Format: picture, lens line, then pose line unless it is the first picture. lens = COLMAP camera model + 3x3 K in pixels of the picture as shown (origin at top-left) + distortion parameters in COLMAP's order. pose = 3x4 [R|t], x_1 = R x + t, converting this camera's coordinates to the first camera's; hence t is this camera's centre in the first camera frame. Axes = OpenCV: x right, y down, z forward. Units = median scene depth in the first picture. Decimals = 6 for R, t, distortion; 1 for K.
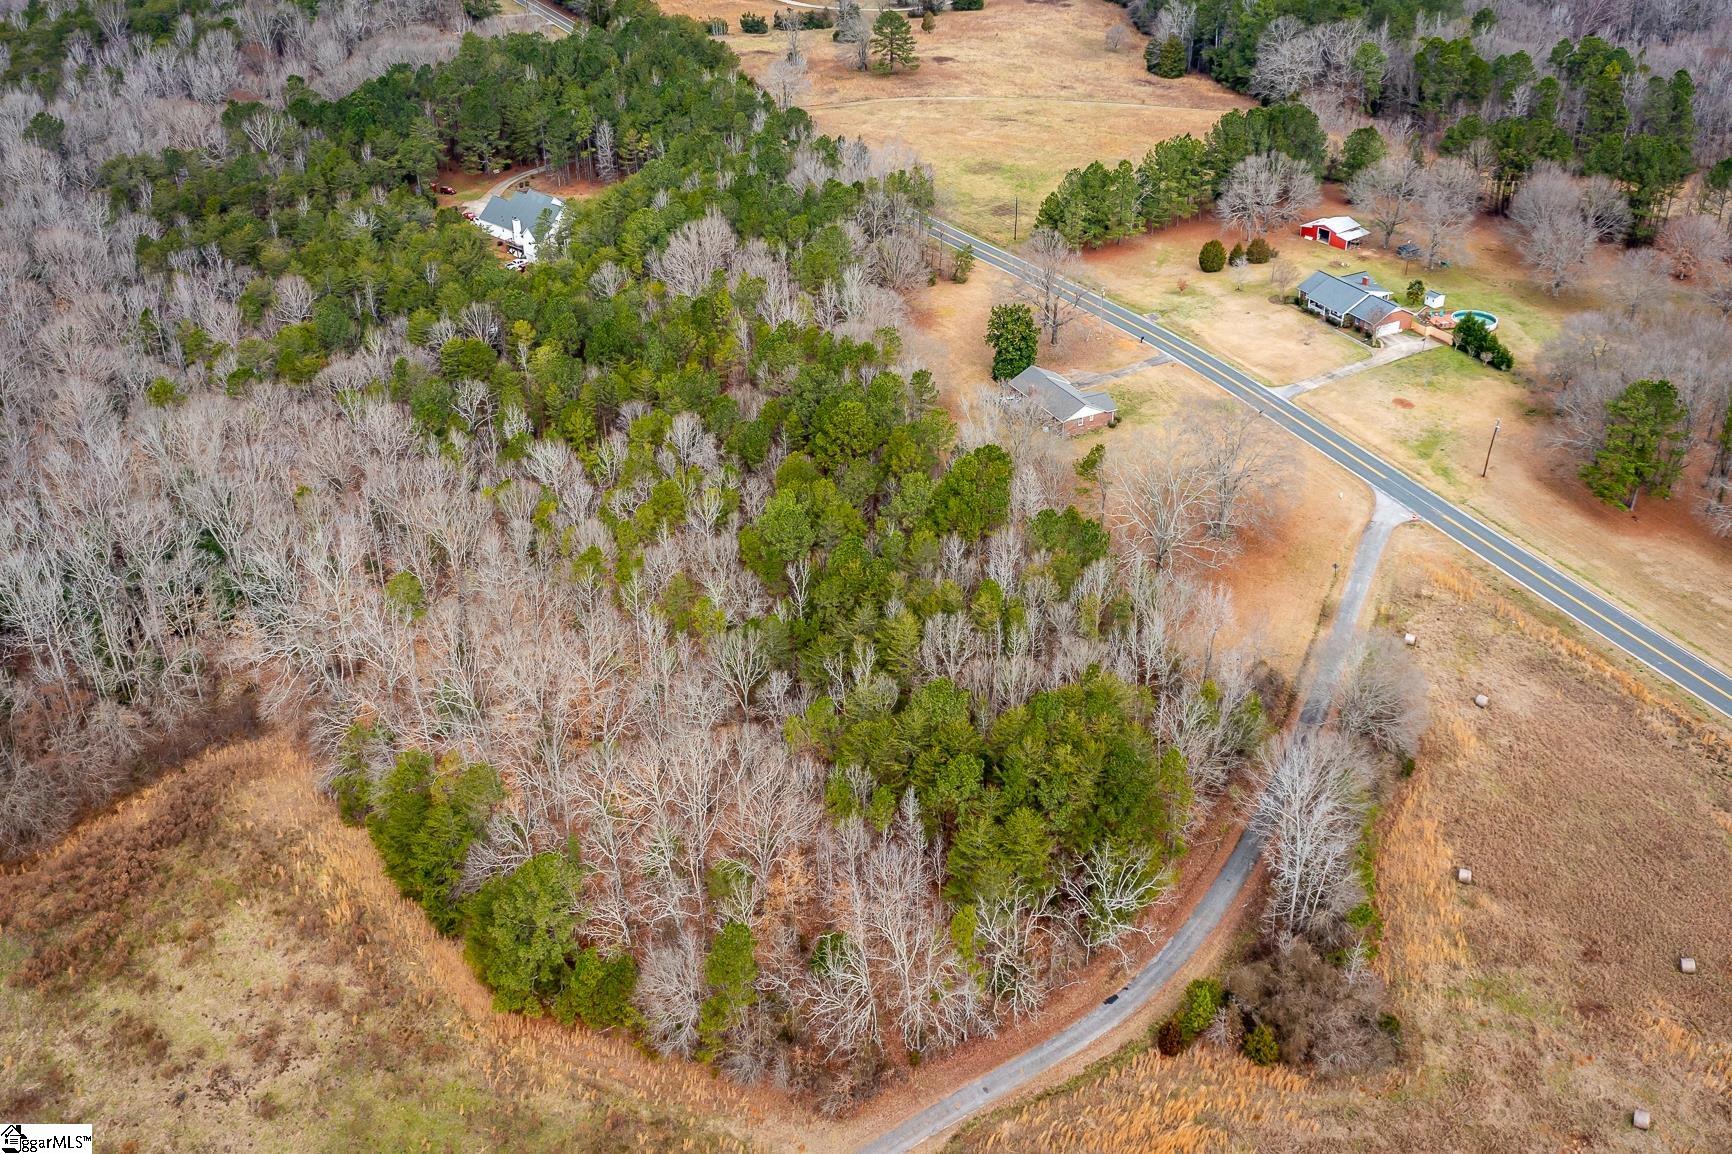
lens RADIAL K [[1549.6, 0, 869.9], [0, 1549.6, 514.4], [0, 0, 1]] dist [-0.012384, -0.002265]
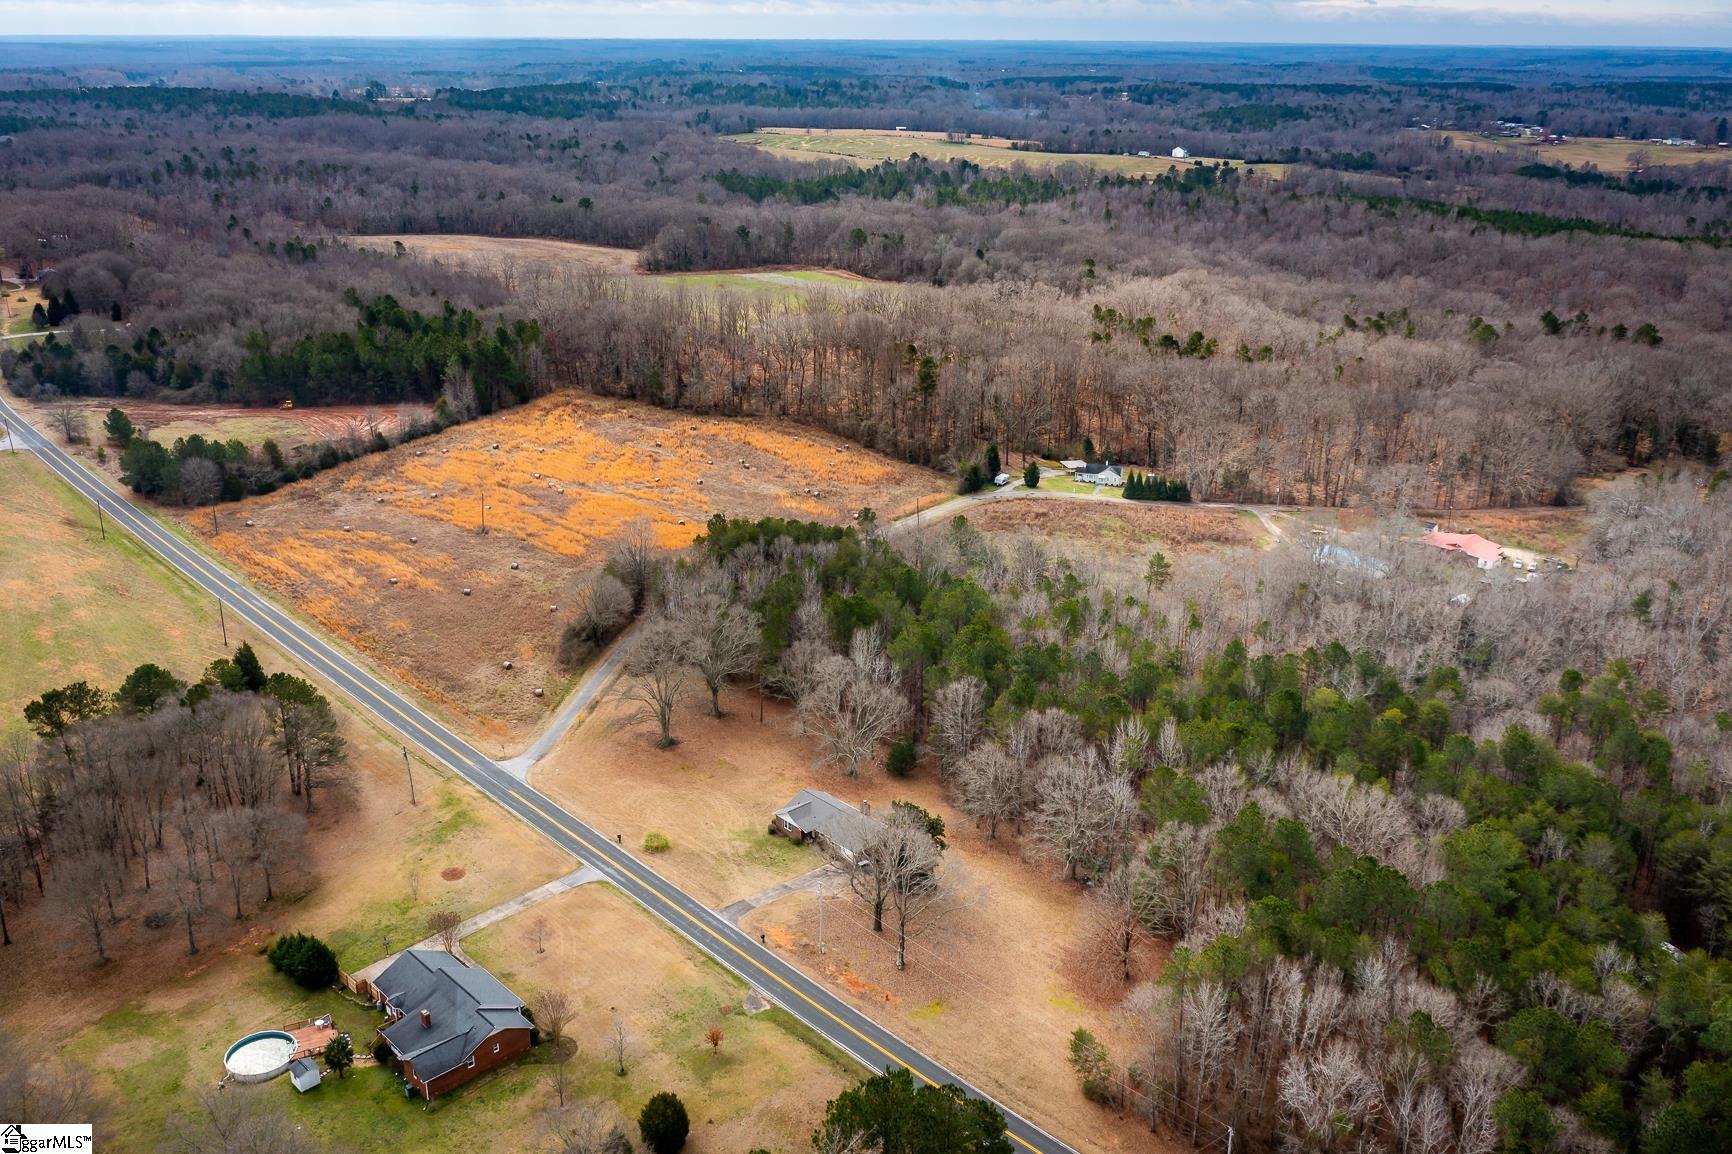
lens RADIAL K [[1470.7, 0, 866.0], [0, 1470.7, 577.0], [0, 0, 1]] dist [-0.016059, -0.002715]
pose [[-0.953527, 0.121601, -0.275680, 0.377947], [-0.132571, 0.652307, 0.746271, -0.940482], [0.270575, 0.748137, -0.605872, 1.638112]]
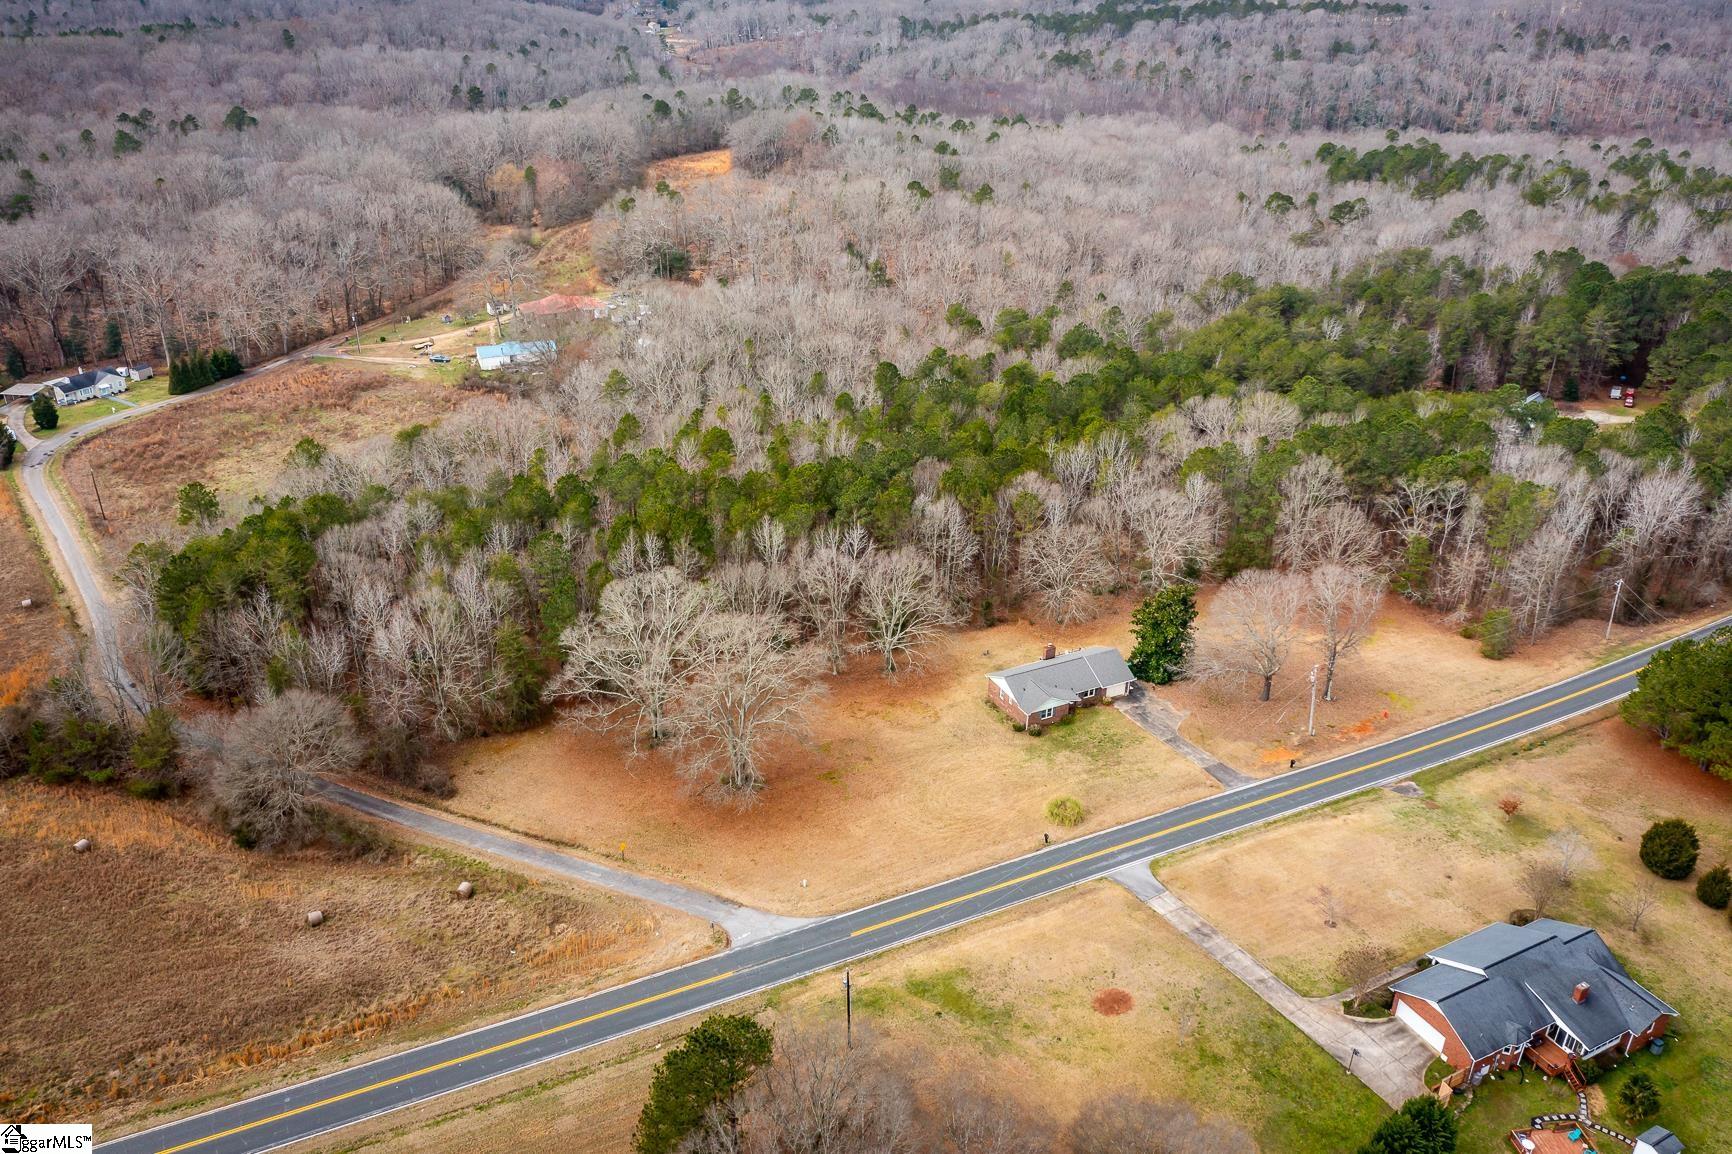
lens RADIAL K [[1374.3, 0, 862.1], [0, 1374.3, 537.3], [0, 0, 1]] dist [-0.015981, -0.001274]
pose [[0.016295, 0.454047, -0.890829, 0.814083], [-0.507871, 0.771214, 0.383791, -0.398298], [0.861279, 0.446172, 0.243164, 0.824642]]
